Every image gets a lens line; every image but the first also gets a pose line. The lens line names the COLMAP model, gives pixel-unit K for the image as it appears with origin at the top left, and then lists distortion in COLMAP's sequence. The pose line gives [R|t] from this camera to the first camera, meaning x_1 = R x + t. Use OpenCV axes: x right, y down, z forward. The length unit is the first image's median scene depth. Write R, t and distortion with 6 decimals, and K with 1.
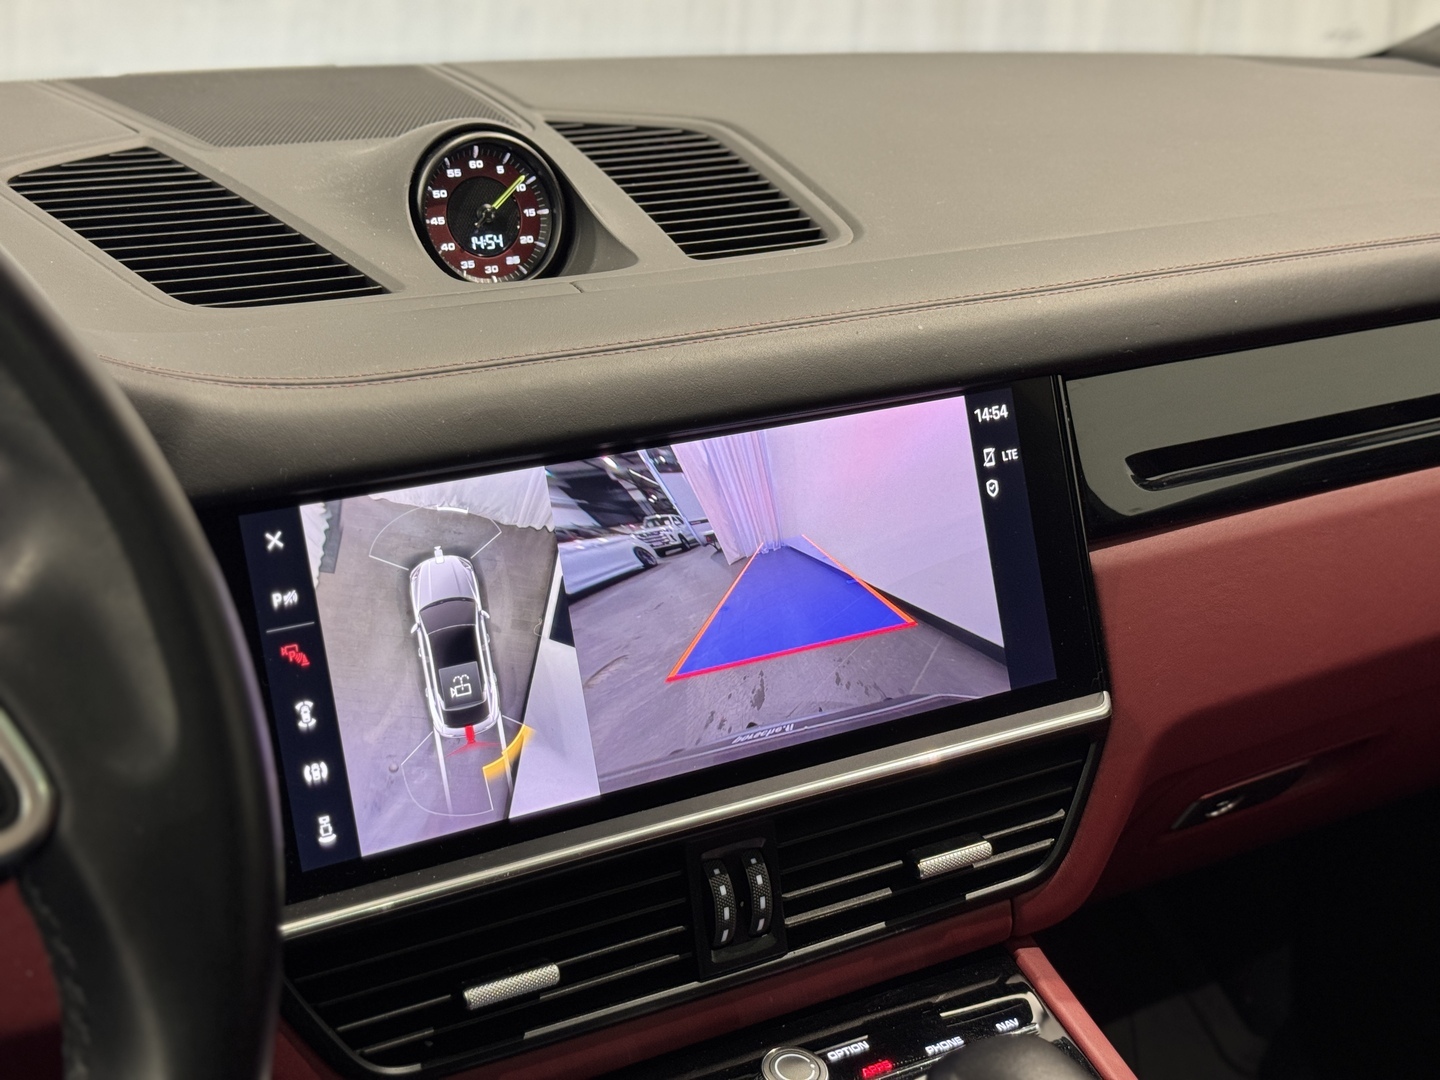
lens RADIAL K [[1963.4, 0, 720.0], [0, 1963.4, 540.0], [0, 0, 1]] dist [0.153582, -0.015040]
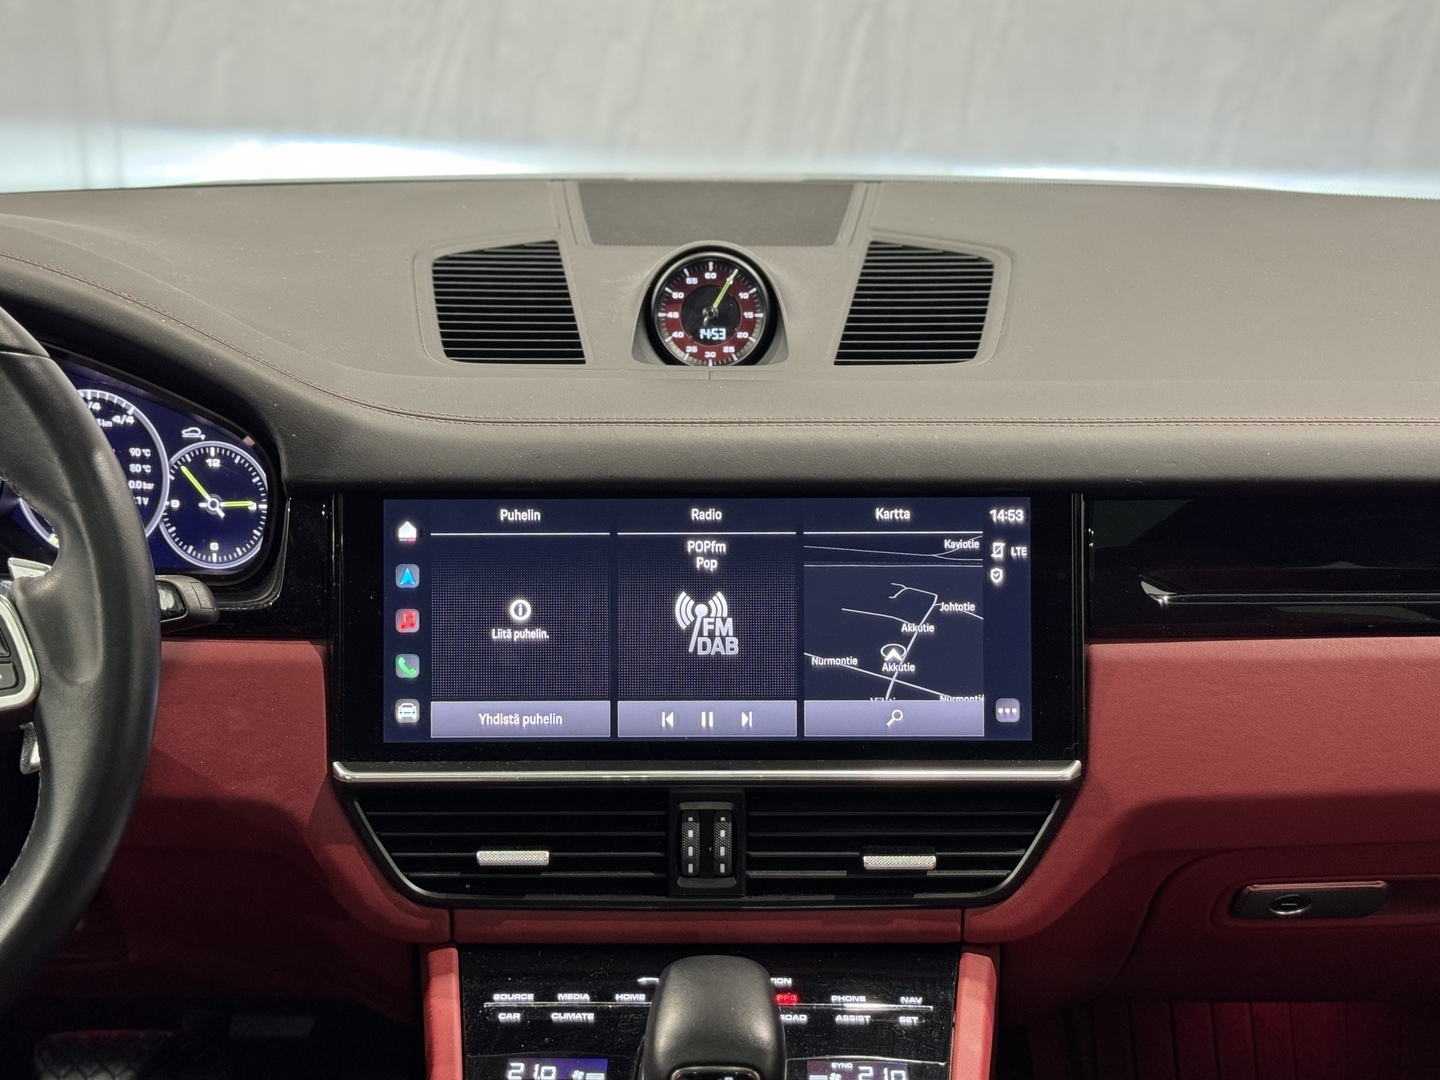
lens RADIAL K [[1963.4, 0, 720.0], [0, 1963.4, 540.0], [0, 0, 1]] dist [0.153582, -0.015040]
pose [[0.875620, 0.154562, -0.457602, 0.519198], [-0.165661, 0.986052, 0.016061, -0.037352], [0.453702, 0.061743, 0.889012, -0.163235]]
